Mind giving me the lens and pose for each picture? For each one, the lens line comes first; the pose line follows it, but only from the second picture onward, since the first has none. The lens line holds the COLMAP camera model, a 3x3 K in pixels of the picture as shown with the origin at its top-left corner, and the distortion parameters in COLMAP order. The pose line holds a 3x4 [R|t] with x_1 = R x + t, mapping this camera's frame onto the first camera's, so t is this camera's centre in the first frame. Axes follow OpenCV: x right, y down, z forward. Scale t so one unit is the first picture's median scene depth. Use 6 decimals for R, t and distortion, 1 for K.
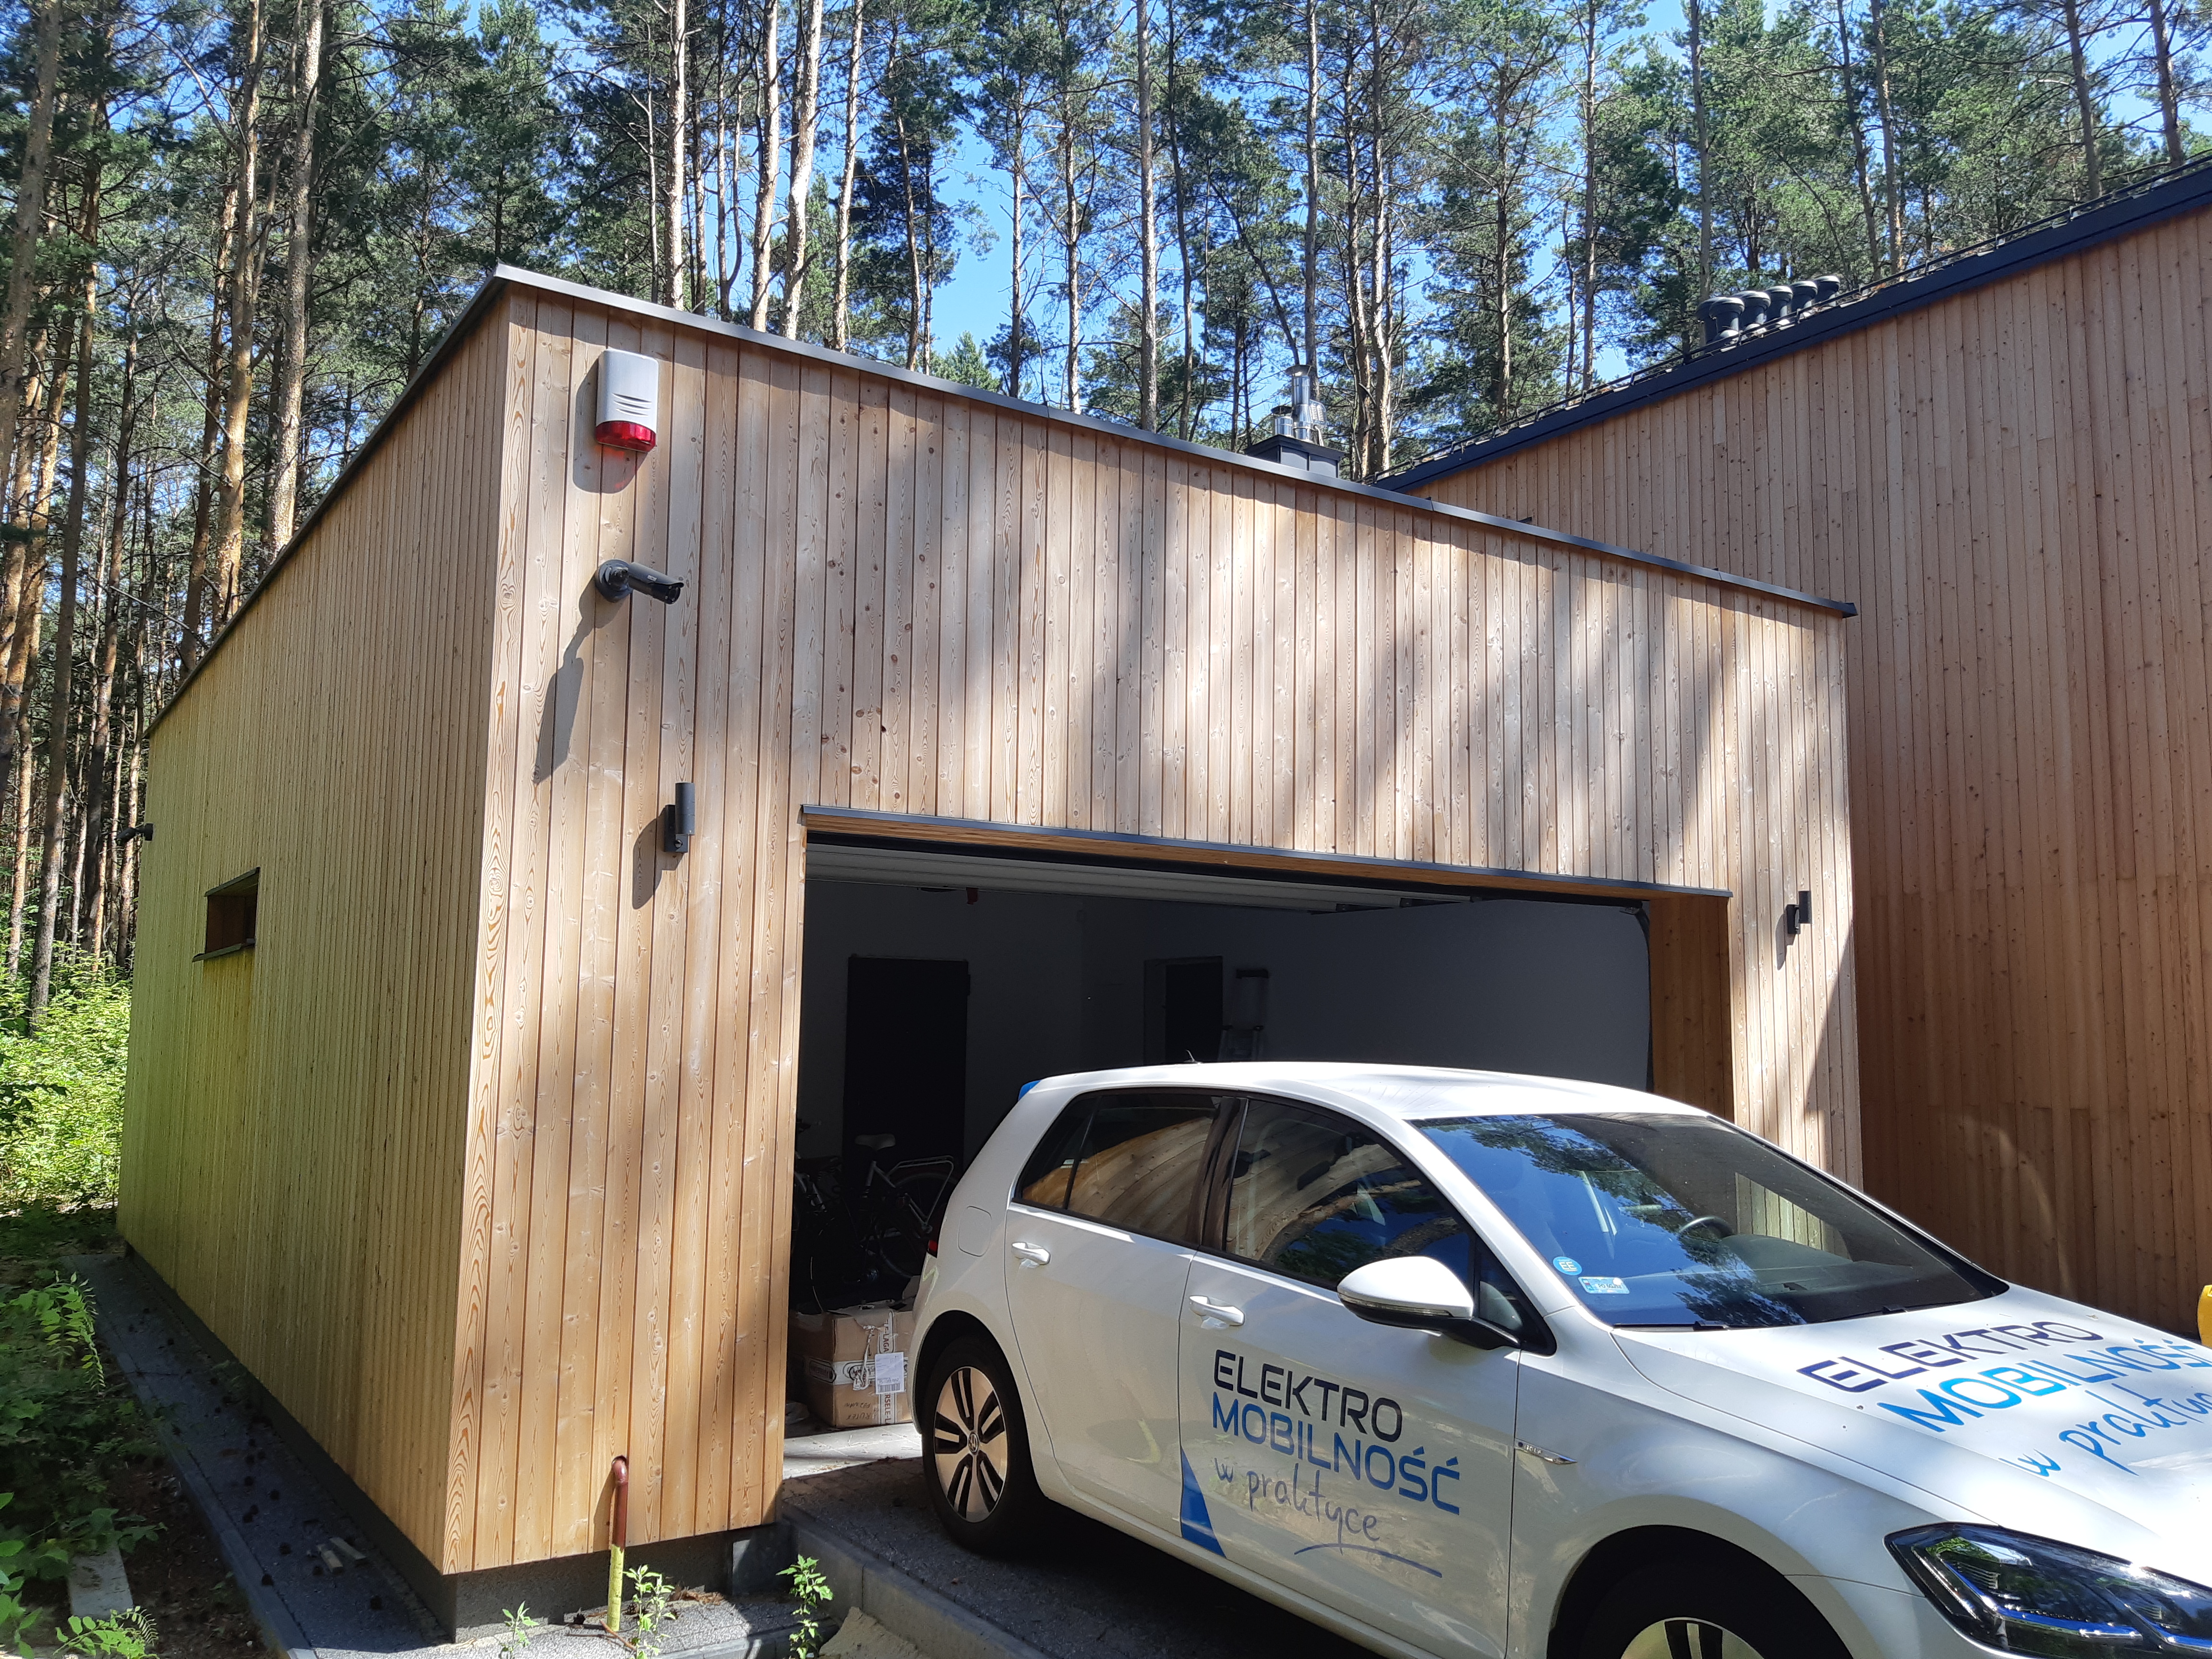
lens RADIAL K [[1686.6, 0, 1112.2], [0, 1686.6, 837.3], [0, 0, 1]] dist [0.021608, -0.029573]
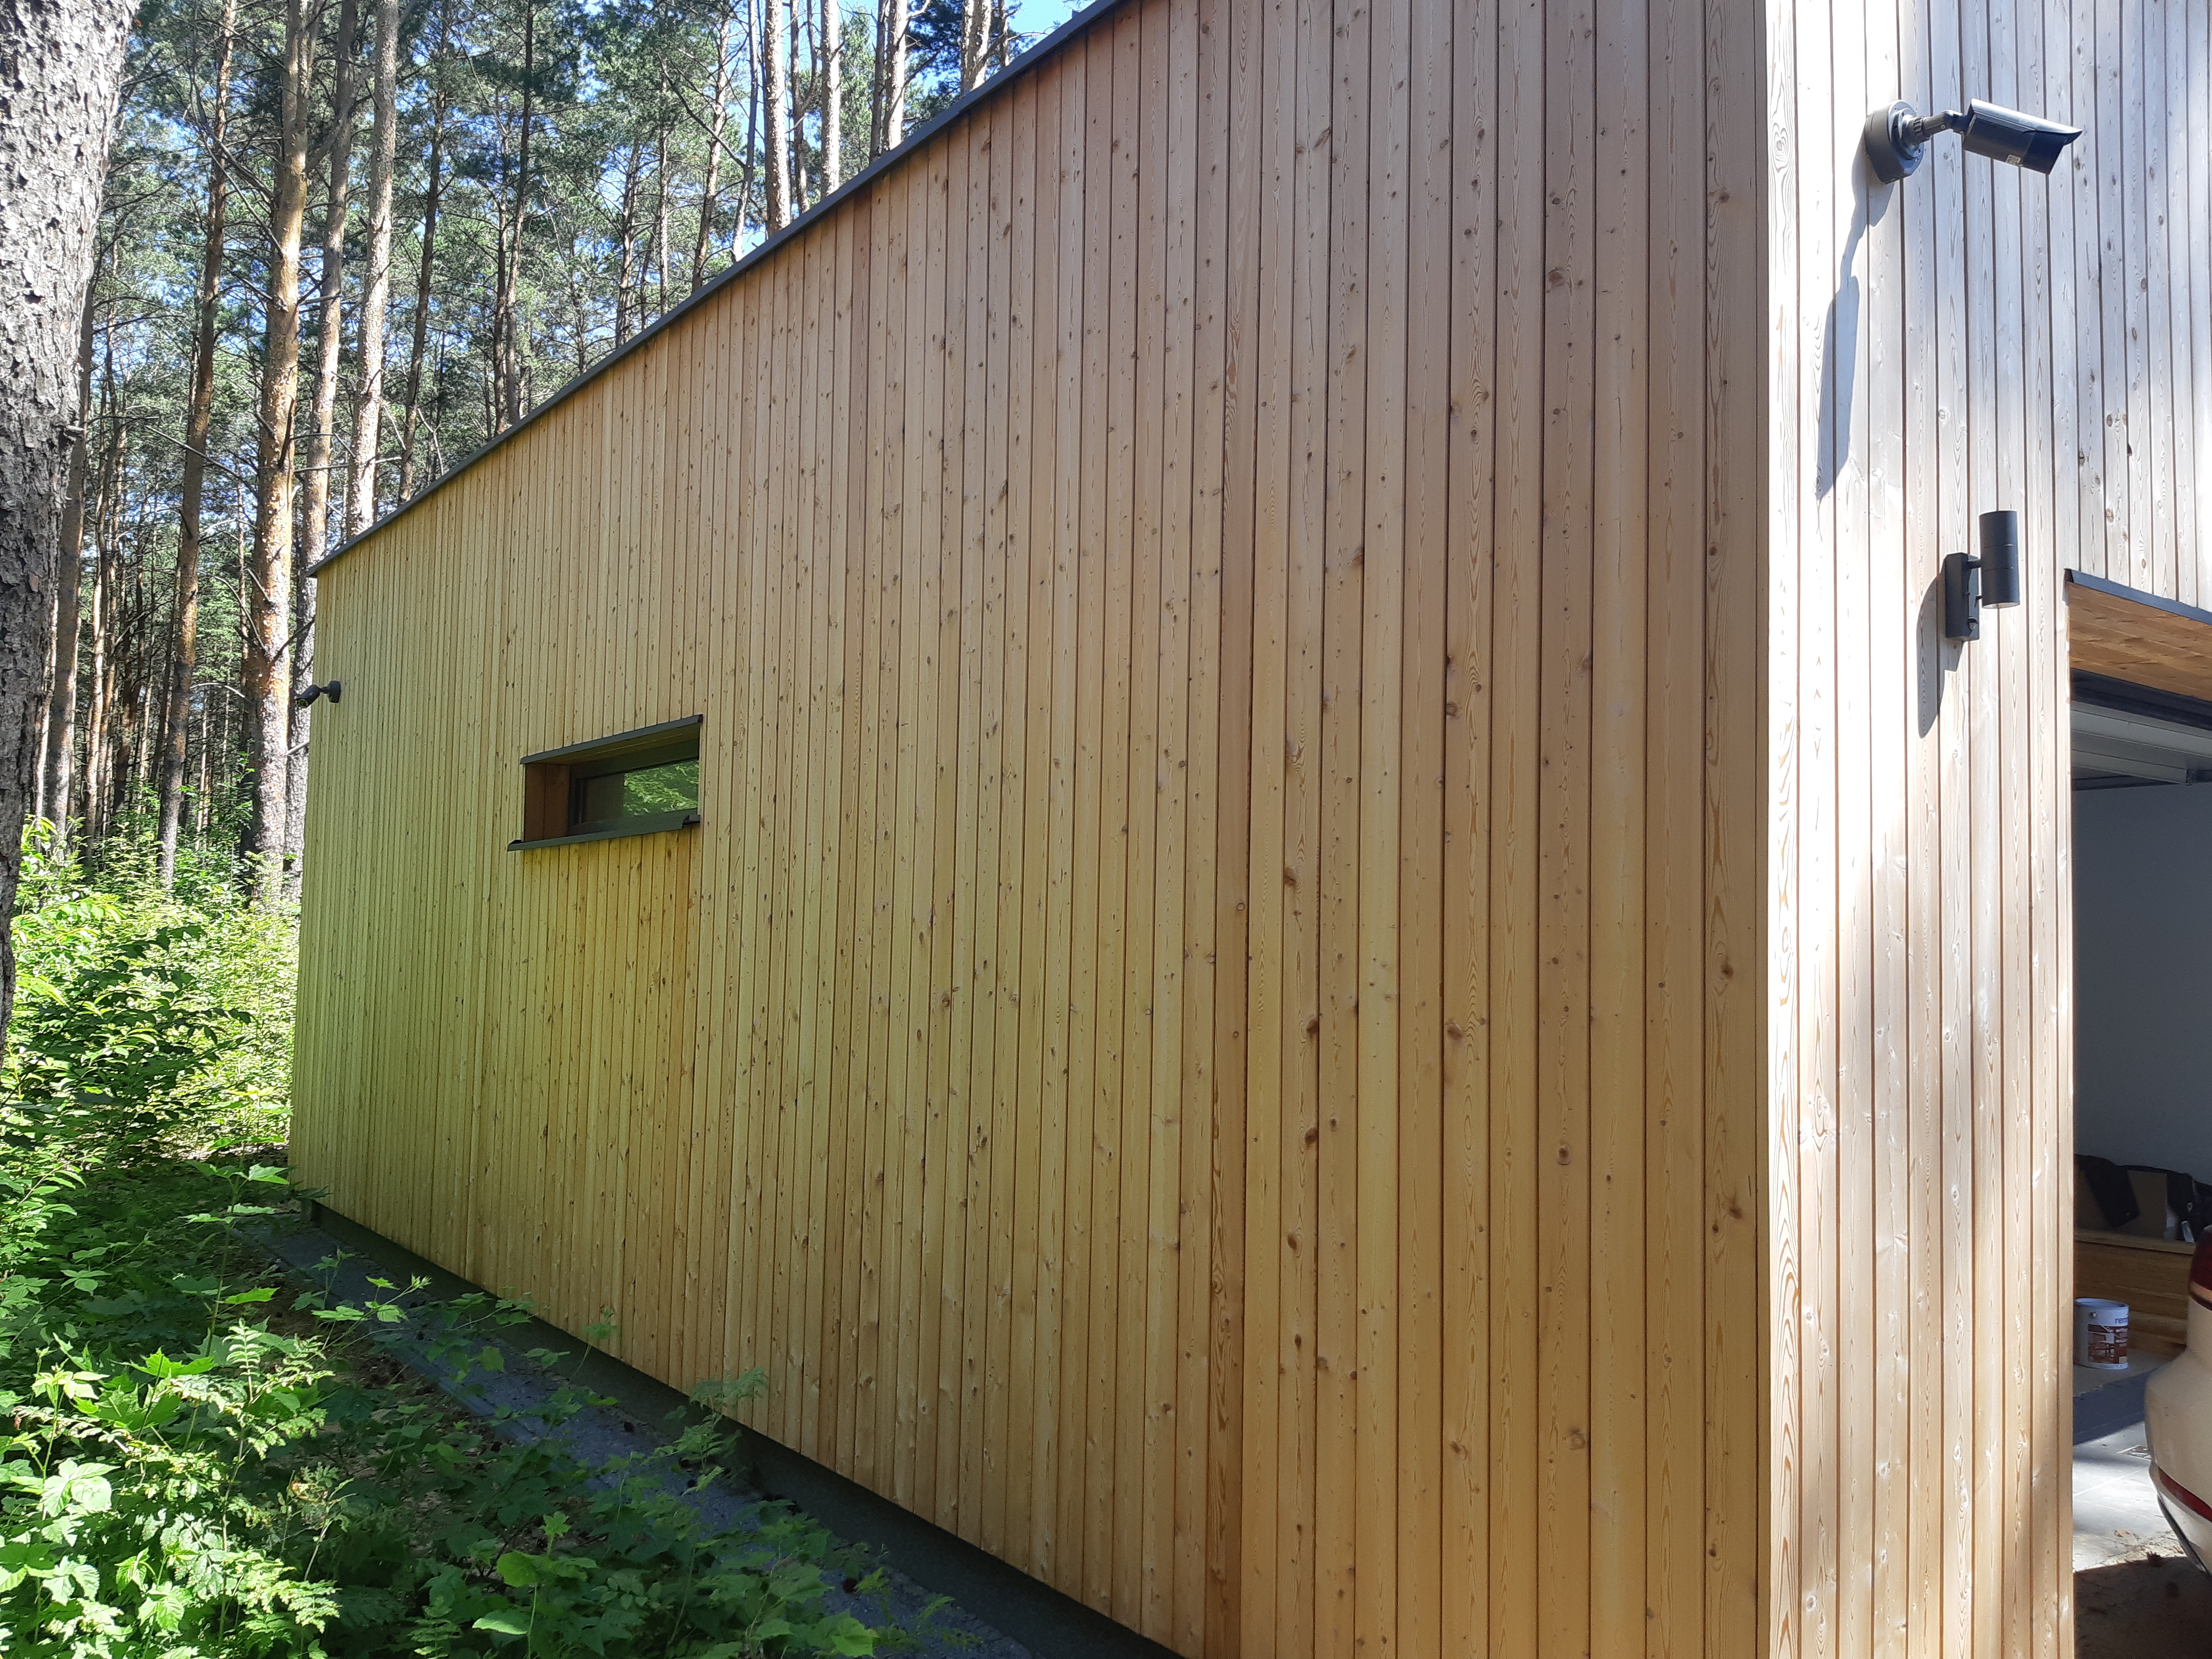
lens RADIAL K [[1686.6, 0, 1099.3], [0, 1686.6, 822.2], [0, 0, 1]] dist [0.021608, -0.029573]
pose [[0.999177, 0.004959, 0.040259, -0.312571], [-0.006805, 0.998925, 0.045859, 0.025527], [-0.039989, -0.046096, 0.998136, 0.242588]]
